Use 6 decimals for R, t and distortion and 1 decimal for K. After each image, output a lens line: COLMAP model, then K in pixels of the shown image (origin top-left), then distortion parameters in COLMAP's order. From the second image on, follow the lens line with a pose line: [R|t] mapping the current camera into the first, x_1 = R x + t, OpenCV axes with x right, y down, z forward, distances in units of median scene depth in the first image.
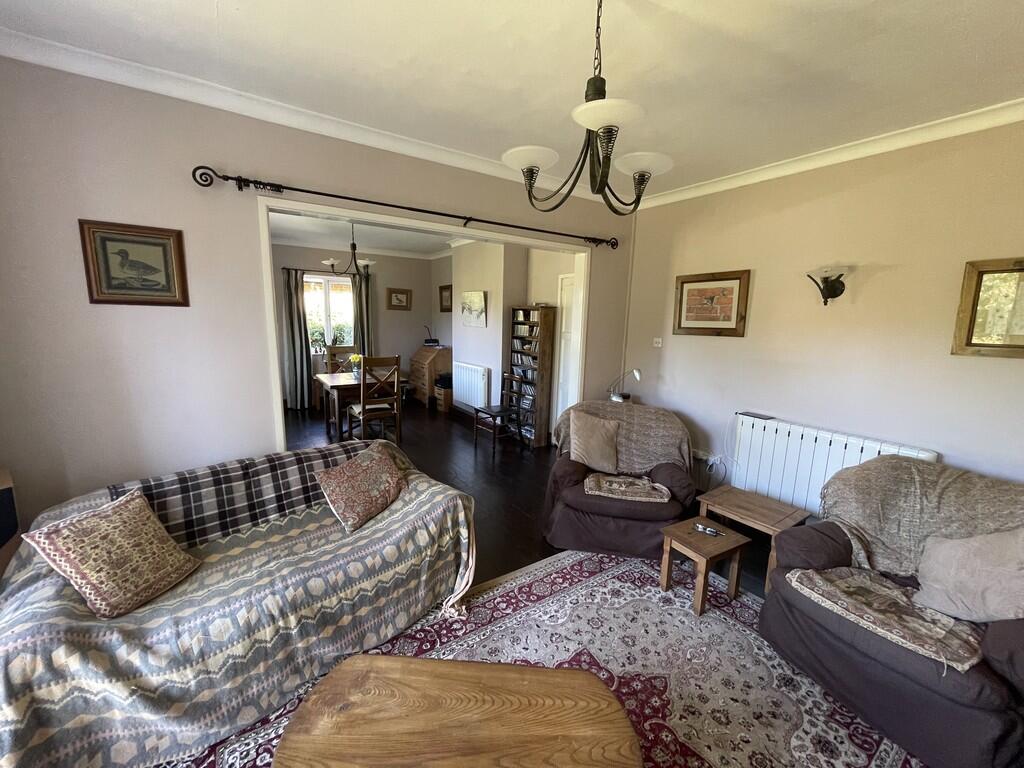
lens RADIAL K [[412.7, 0, 513.4], [0, 412.7, 388.4], [0, 0, 1]] dist [-0.002341, 0.000081]
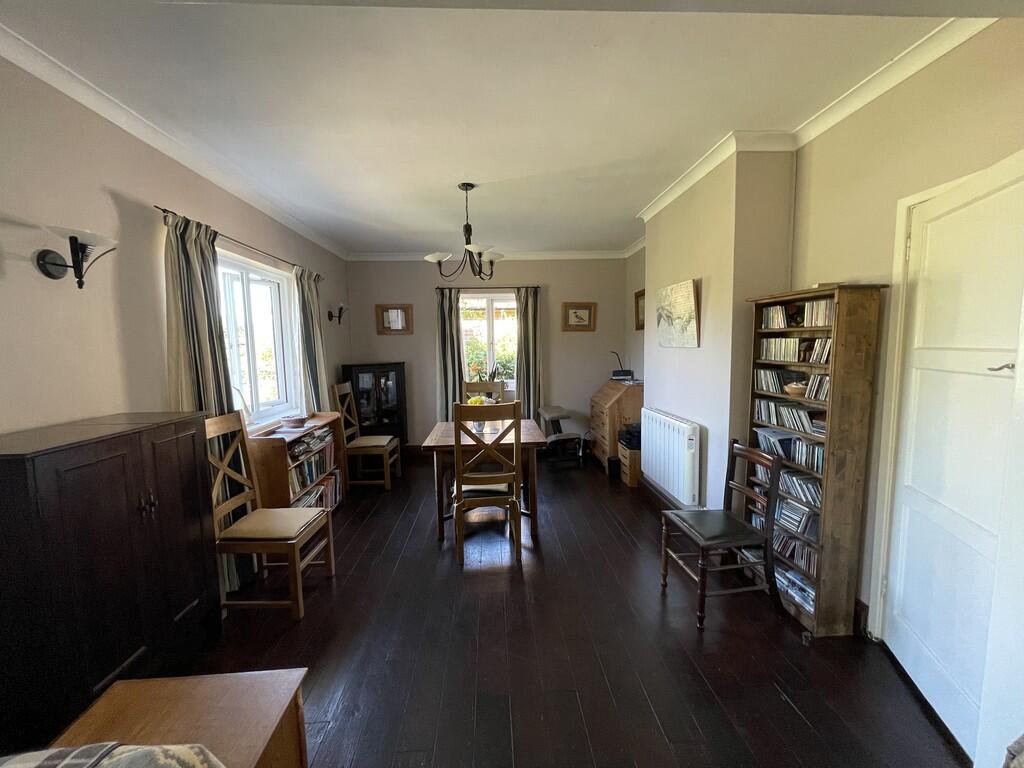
lens RADIAL K [[412.7, 0, 513.4], [0, 412.7, 388.4], [0, 0, 1]] dist [-0.002341, 0.000081]
pose [[0.855801, 0.008667, -0.517232, 0.004673], [-0.045460, 0.997251, -0.058506, -0.059364], [0.515304, 0.073583, 0.853843, 0.468942]]
